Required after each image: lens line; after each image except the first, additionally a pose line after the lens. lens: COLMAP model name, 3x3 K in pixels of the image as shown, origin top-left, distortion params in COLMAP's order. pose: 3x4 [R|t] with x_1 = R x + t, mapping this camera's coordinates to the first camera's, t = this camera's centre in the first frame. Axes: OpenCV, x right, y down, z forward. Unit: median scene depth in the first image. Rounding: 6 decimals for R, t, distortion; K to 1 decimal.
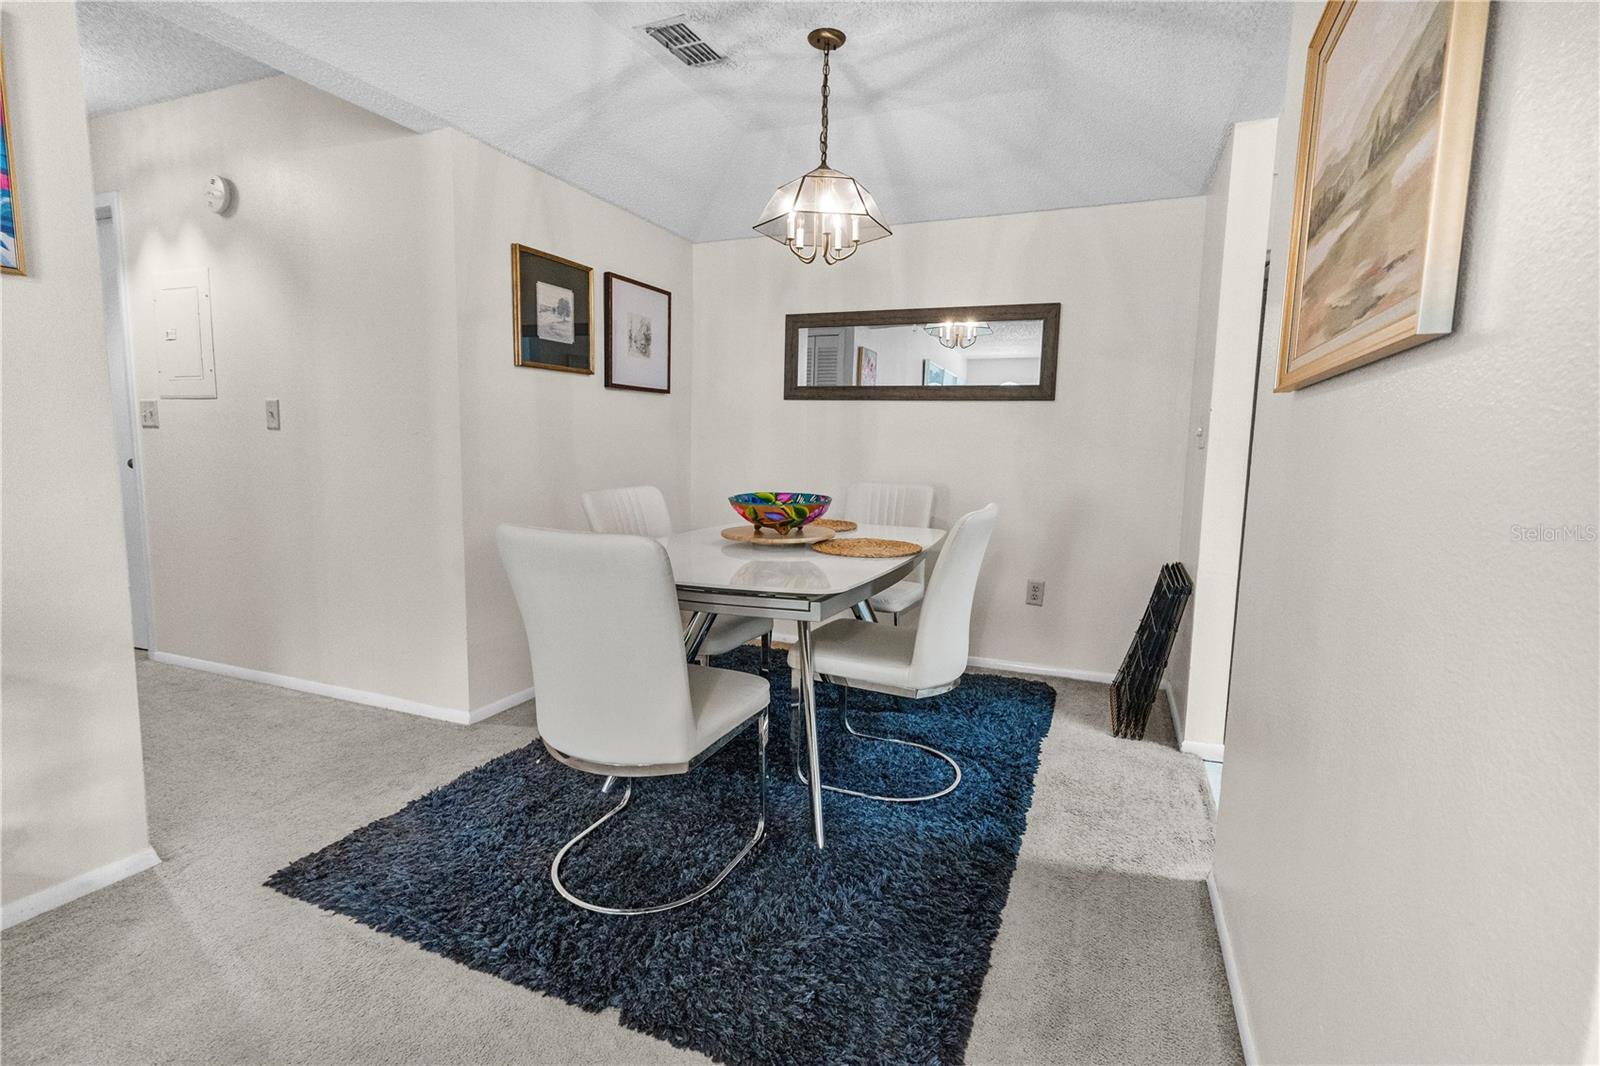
lens RADIAL K [[762.5, 0, 810.2], [0, 762.5, 534.7], [0, 0, 1]] dist [-0.001009, 0.002327]
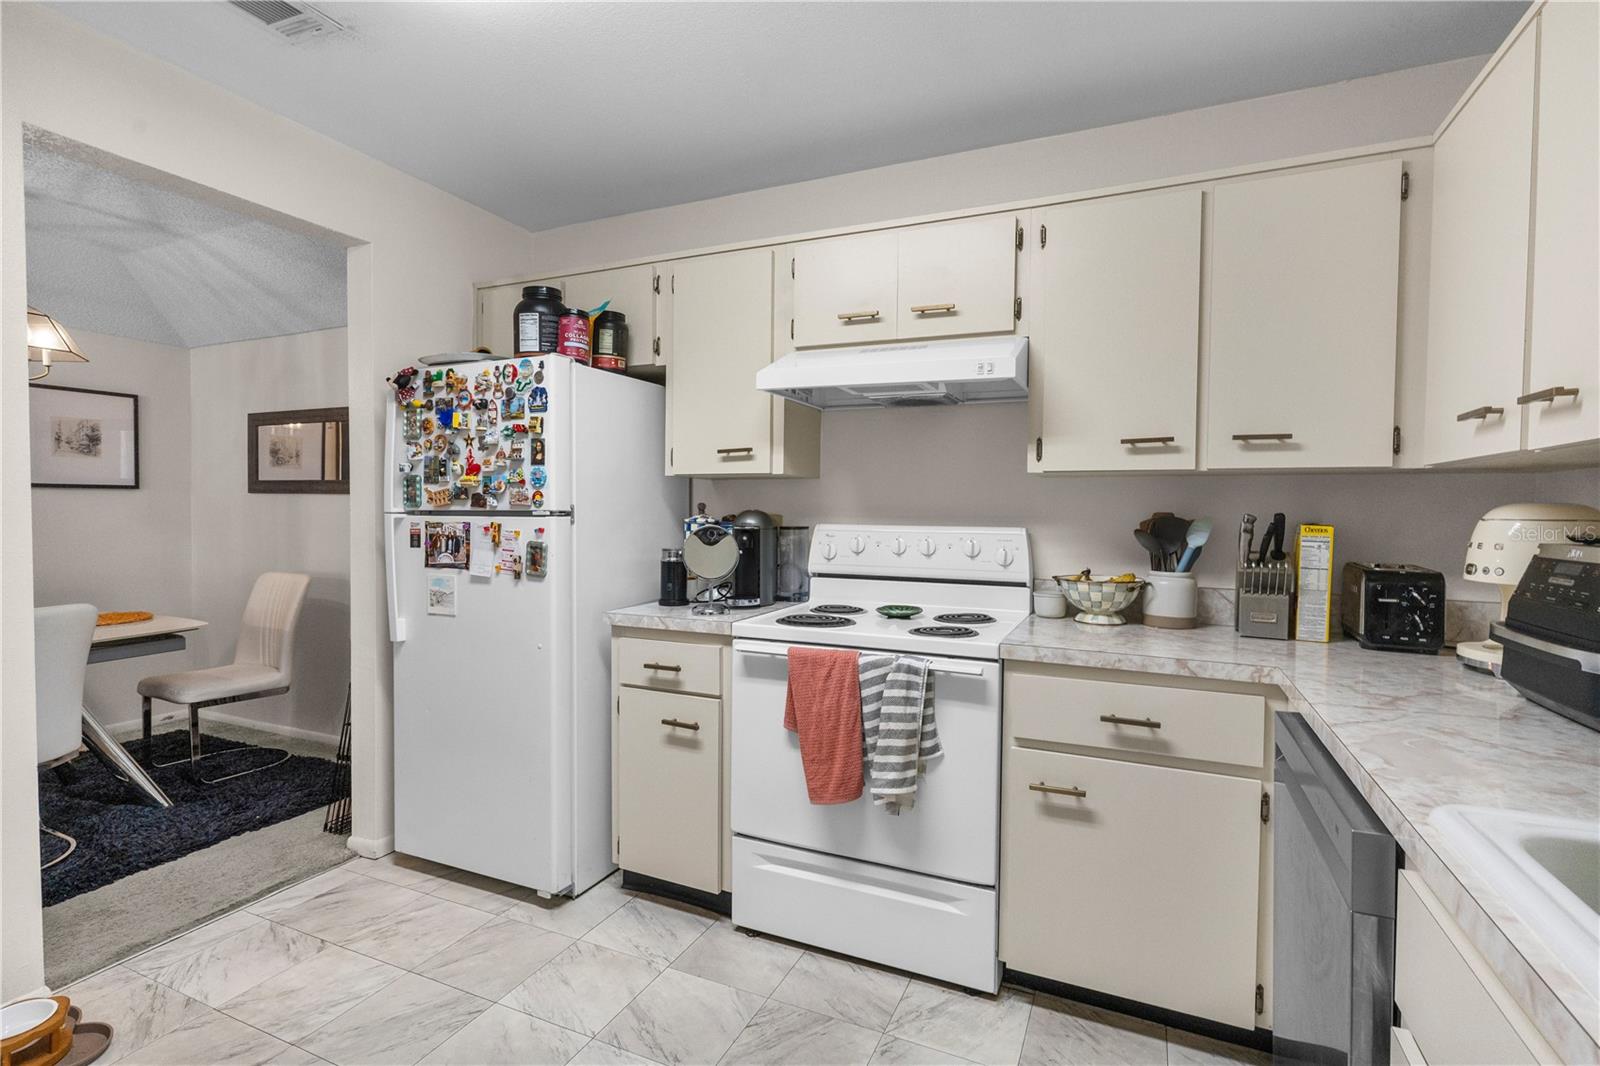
lens RADIAL K [[762.5, 0, 798.6], [0, 762.5, 532.5], [0, 0, 1]] dist [-0.001009, 0.002327]
pose [[0.999281, -0.013542, -0.035405, 0.816659], [0.010278, 0.995815, -0.090807, -0.022086], [0.036486, 0.090378, 0.995239, -0.008280]]
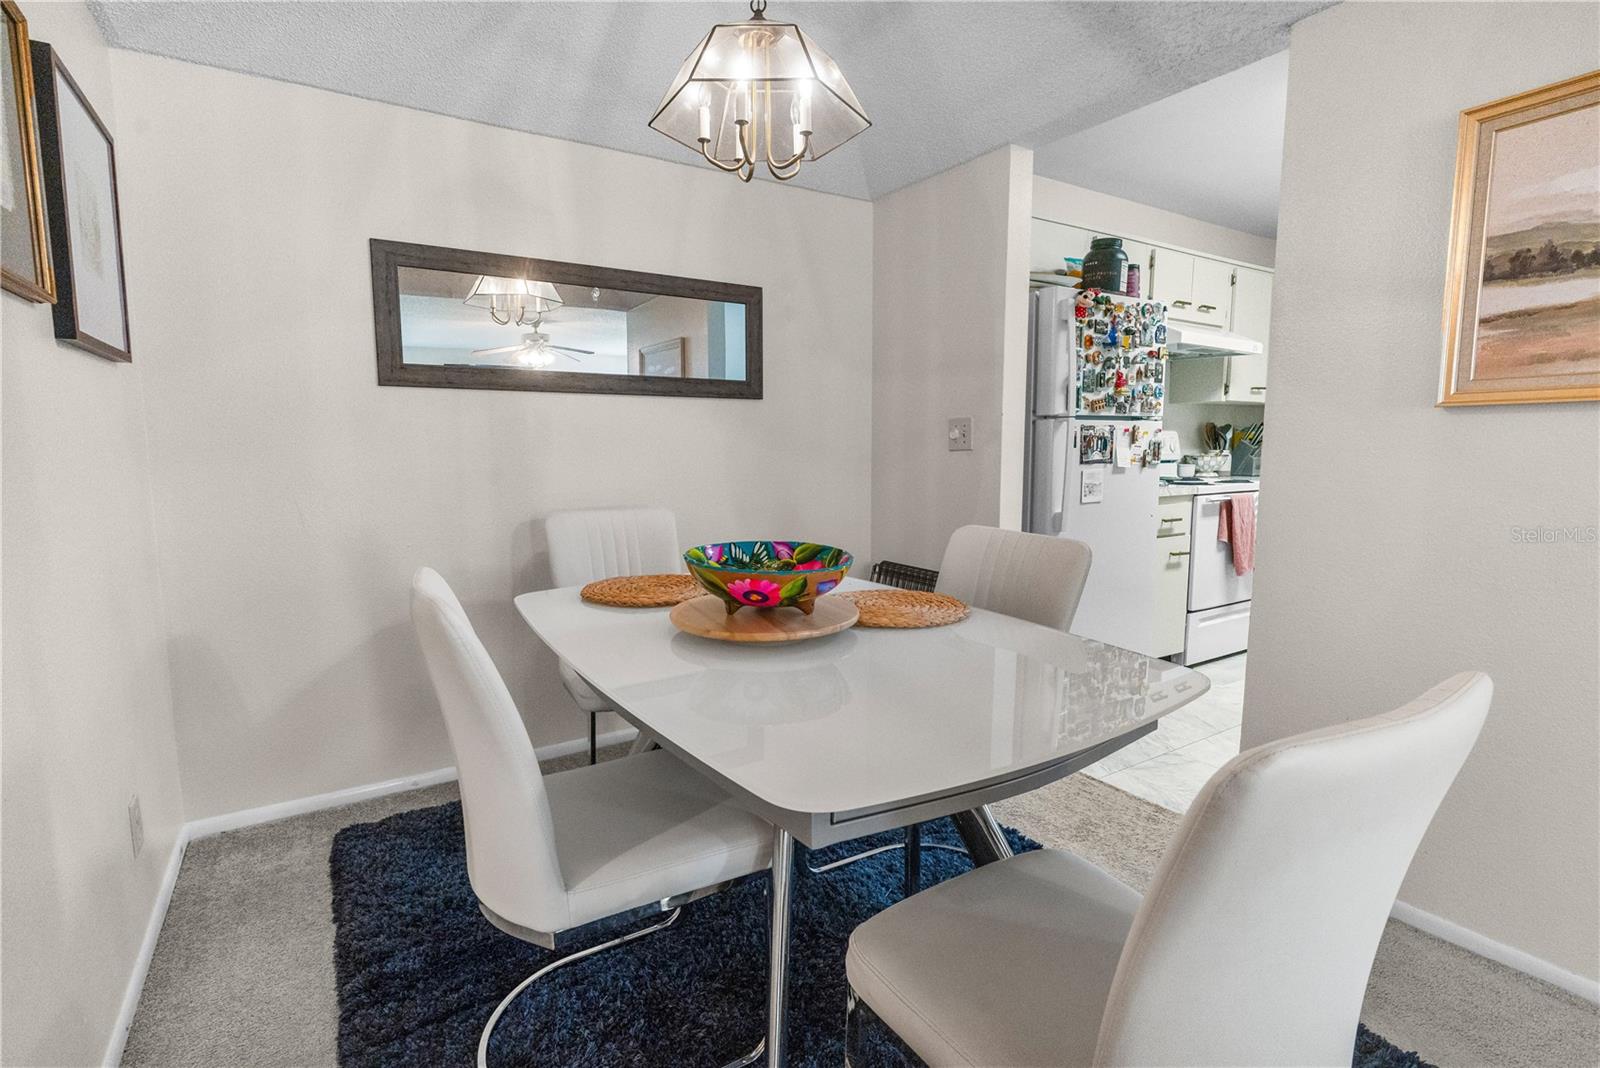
lens RADIAL K [[762.5, 0, 805.5], [0, 762.5, 529.8], [0, 0, 1]] dist [-0.001009, 0.002327]
pose [[0.568119, -0.118572, 0.814359, -0.363695], [0.116129, 0.991215, 0.063307, -0.072405], [-0.814711, 0.058605, 0.576898, 0.438317]]
